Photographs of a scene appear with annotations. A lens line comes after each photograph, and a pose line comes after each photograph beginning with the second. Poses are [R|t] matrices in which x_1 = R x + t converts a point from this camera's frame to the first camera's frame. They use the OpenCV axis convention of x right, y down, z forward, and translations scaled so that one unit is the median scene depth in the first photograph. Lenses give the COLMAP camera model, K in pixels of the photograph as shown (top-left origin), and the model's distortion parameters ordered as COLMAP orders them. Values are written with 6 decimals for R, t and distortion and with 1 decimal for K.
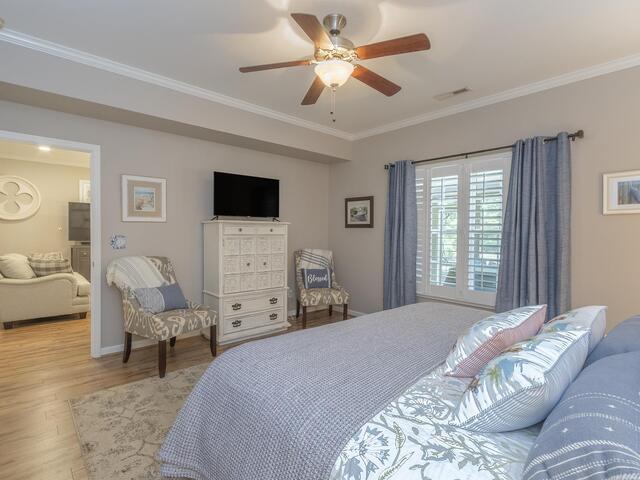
lens RADIAL K [[333.1, 0, 322.6], [0, 333.1, 236.6], [0, 0, 1]] dist [-0.000404, -0.000816]
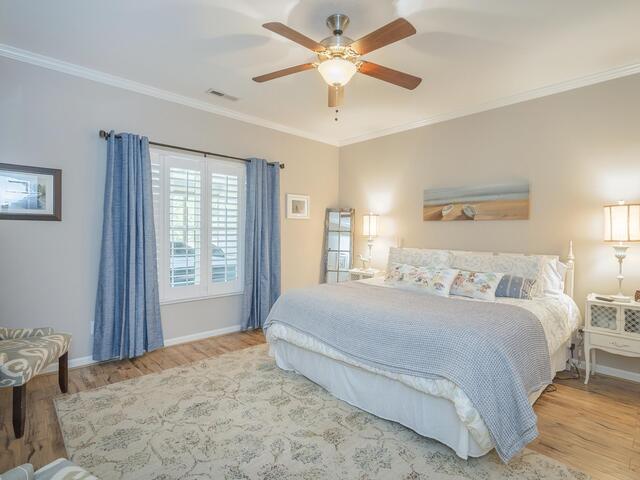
lens RADIAL K [[333.1, 0, 322.6], [0, 333.1, 236.6], [0, 0, 1]] dist [-0.000404, -0.000816]
pose [[-0.018935, -0.024192, 0.999528, -0.644516], [0.002640, 0.999703, 0.024246, -0.014432], [-0.999817, 0.003097, -0.018866, 0.697023]]
